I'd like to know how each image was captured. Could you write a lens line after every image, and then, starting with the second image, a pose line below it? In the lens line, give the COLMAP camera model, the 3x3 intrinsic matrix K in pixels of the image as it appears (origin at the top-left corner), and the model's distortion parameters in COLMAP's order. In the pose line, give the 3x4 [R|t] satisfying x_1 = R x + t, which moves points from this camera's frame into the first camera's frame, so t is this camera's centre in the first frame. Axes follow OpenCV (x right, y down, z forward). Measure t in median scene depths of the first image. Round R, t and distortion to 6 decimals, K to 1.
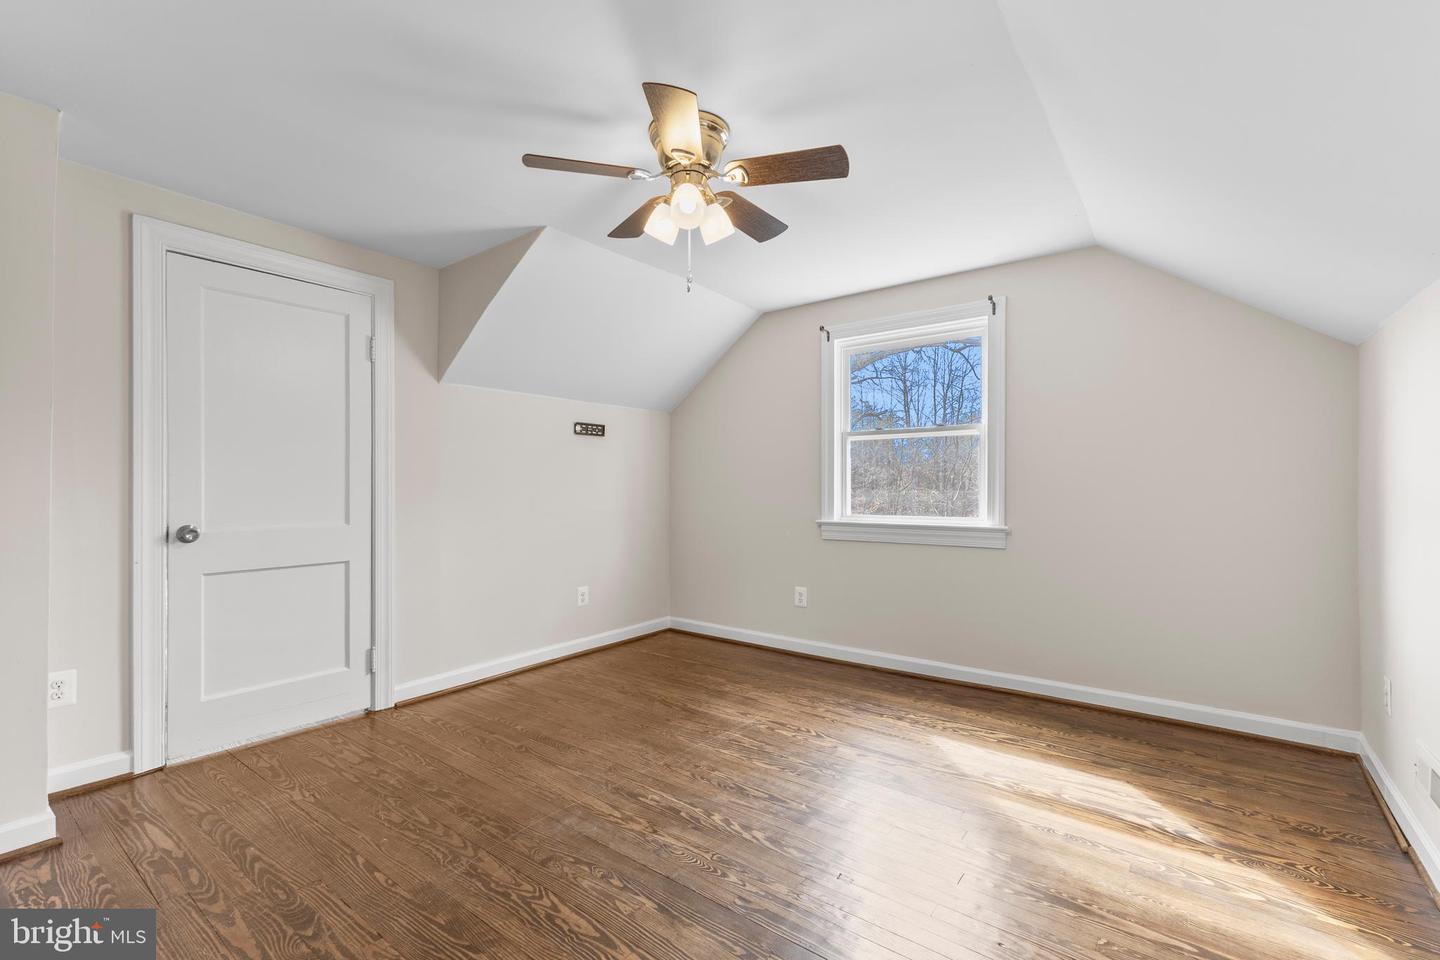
lens RADIAL K [[628.3, 0, 725.7], [0, 628.3, 487.4], [0, 0, 1]] dist [0.011562, -0.001740]
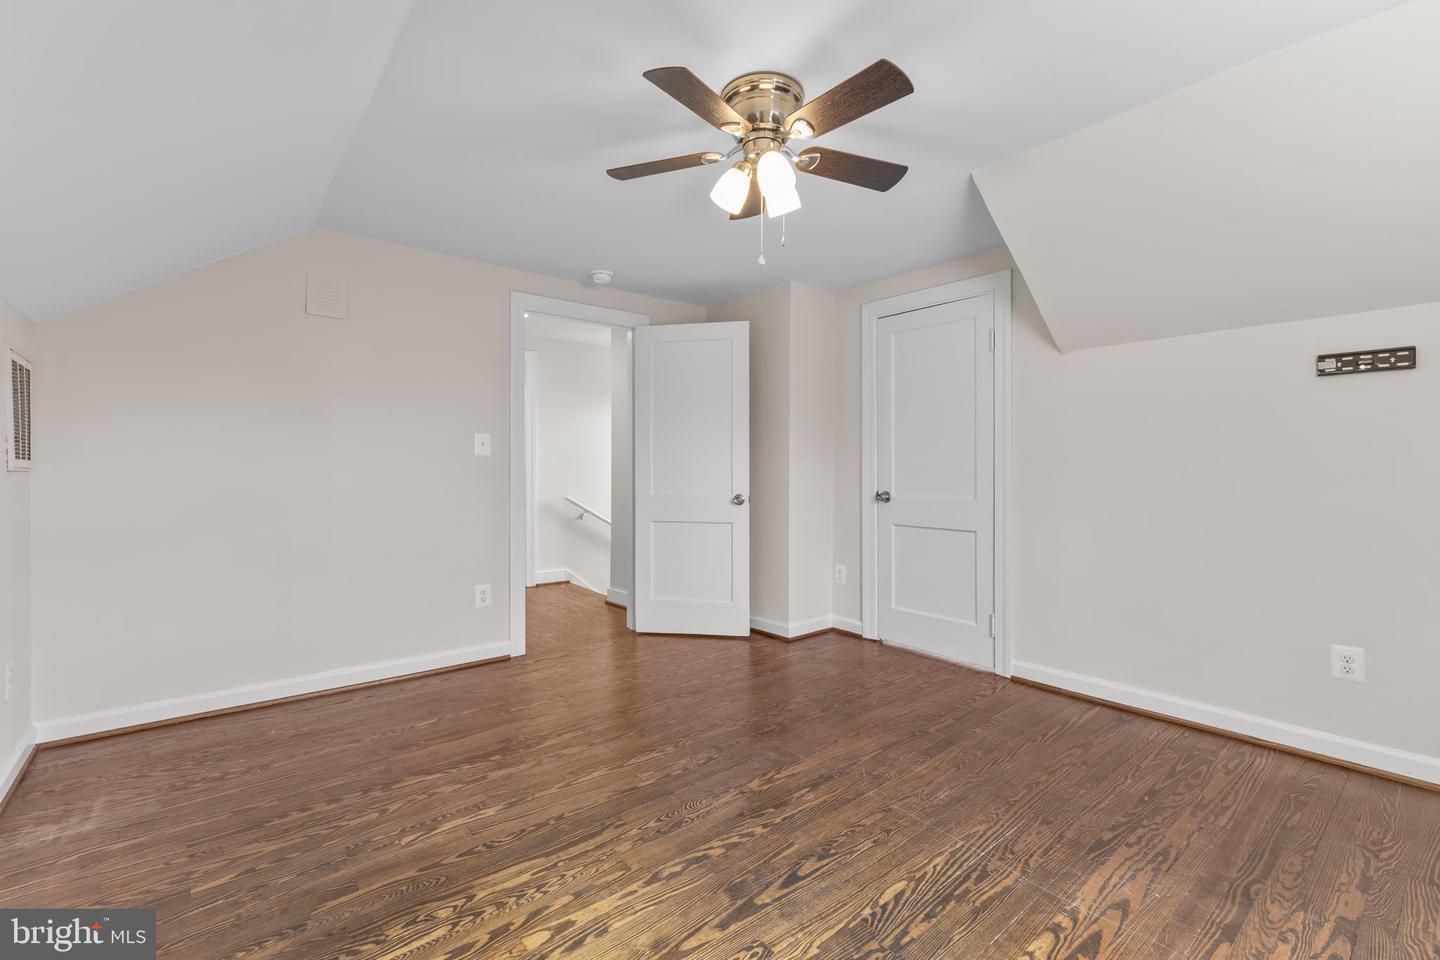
lens RADIAL K [[628.3, 0, 716.7], [0, 628.3, 467.0], [0, 0, 1]] dist [0.011562, -0.001740]
pose [[-0.236323, 0.003615, -0.971668, 0.784305], [-0.001994, 0.999989, 0.004205, -0.004464], [0.971672, 0.002931, -0.236313, 1.023264]]
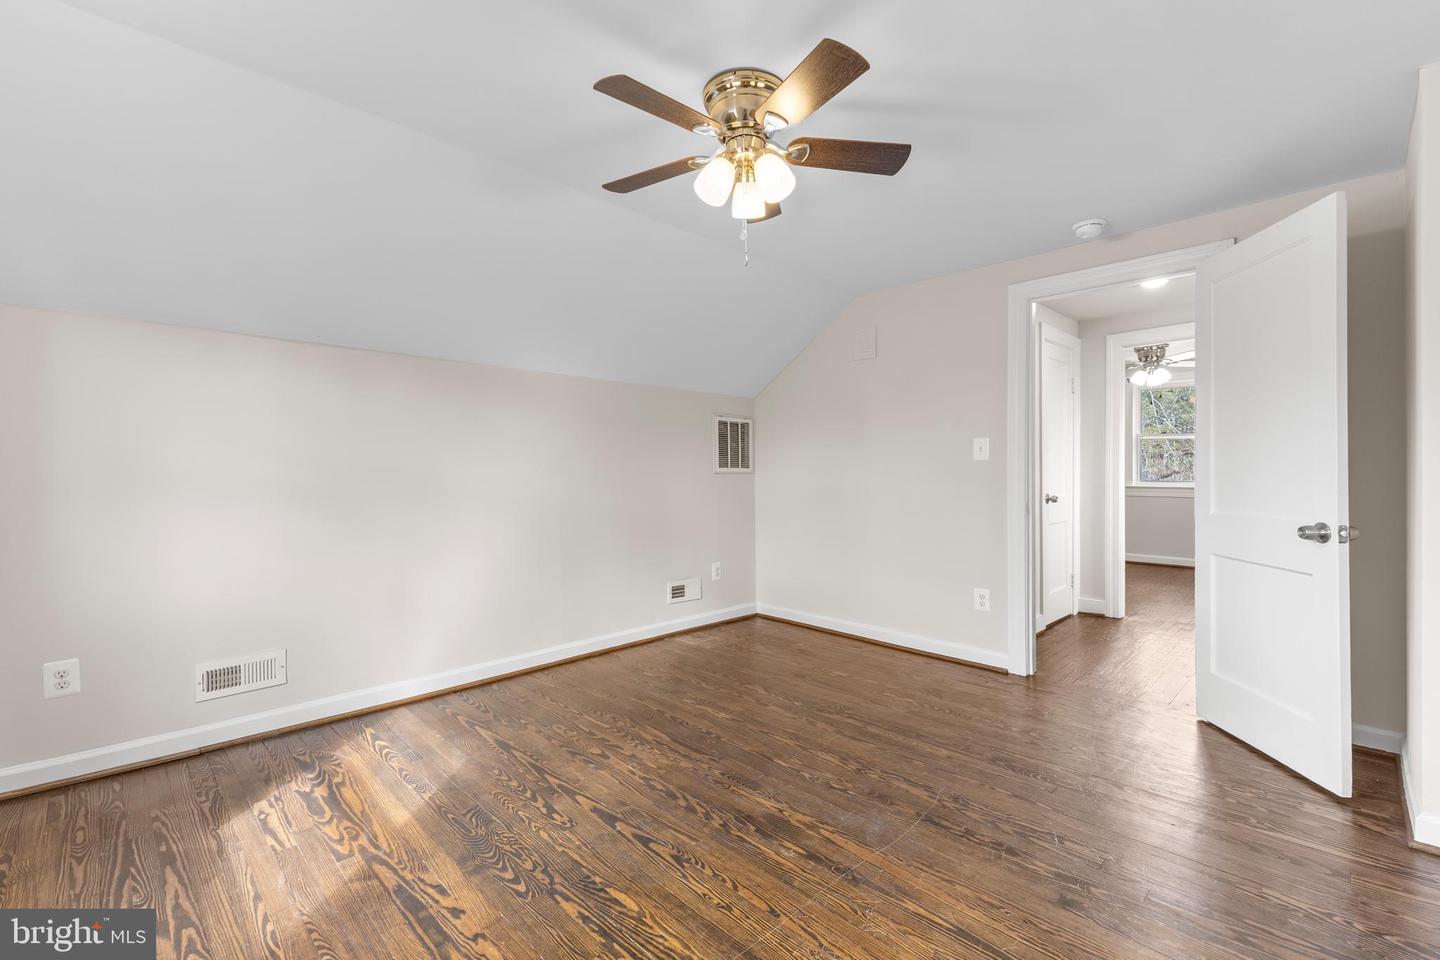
lens RADIAL K [[628.3, 0, 714.2], [0, 628.3, 475.1], [0, 0, 1]] dist [0.011562, -0.001740]
pose [[-0.988244, 0.001769, 0.152873, -0.137704], [0.003210, 0.999953, 0.009178, -0.004598], [-0.152850, 0.009561, -0.988203, 1.710110]]
